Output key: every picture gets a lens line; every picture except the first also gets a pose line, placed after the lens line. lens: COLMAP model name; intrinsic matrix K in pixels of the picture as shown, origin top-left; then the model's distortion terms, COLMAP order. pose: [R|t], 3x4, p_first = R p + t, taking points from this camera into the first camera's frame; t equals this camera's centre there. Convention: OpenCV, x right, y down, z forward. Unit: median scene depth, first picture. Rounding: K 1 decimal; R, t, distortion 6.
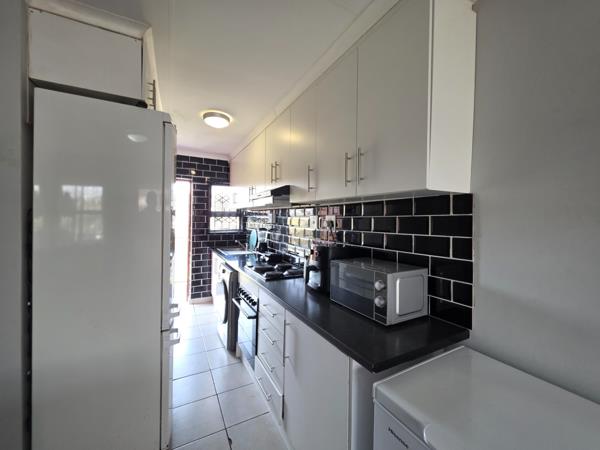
lens RADIAL K [[241.4, 0, 300.7], [0, 241.4, 222.0], [0, 0, 1]] dist [0.006739, -0.002125]
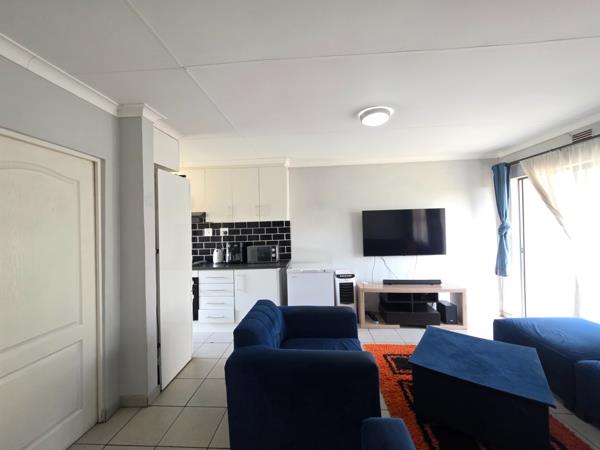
lens RADIAL K [[241.4, 0, 302.7], [0, 241.4, 221.9], [0, 0, 1]] dist [0.006739, -0.002125]
pose [[0.519318, -0.015737, 0.854436, -1.231417], [0.042413, 0.999073, -0.007378, -0.037917], [-0.853528, 0.040070, 0.519504, -0.557896]]
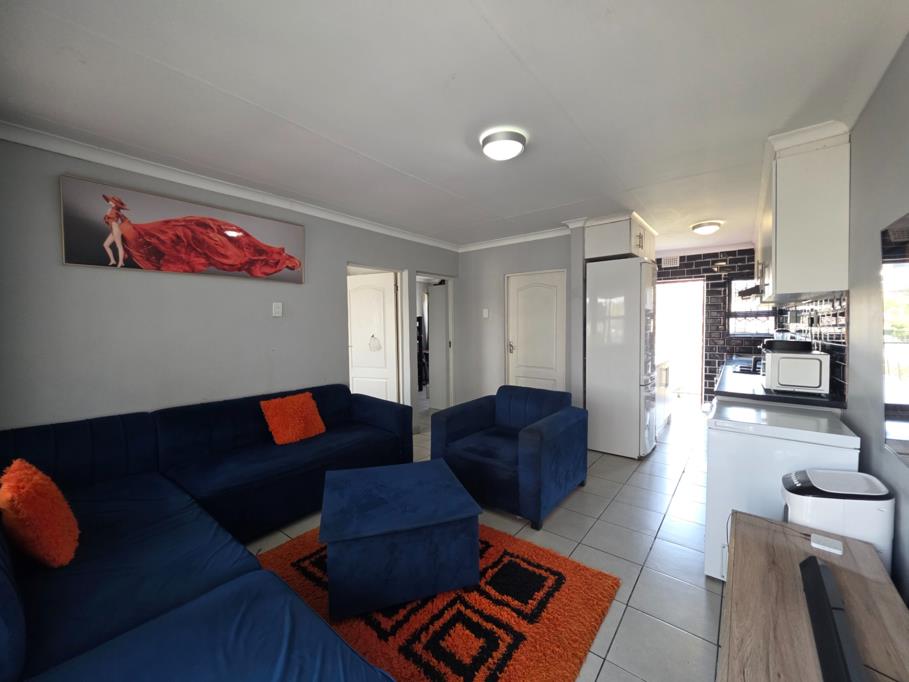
lens RADIAL K [[365.8, 0, 456.3], [0, 365.8, 336.9], [0, 0, 1]] dist [0.006739, -0.002125]
pose [[0.403313, 0.011552, -0.914989, 0.893405], [0.005647, 0.999870, 0.015112, 0.042890], [0.915045, -0.011262, 0.403195, -0.866066]]
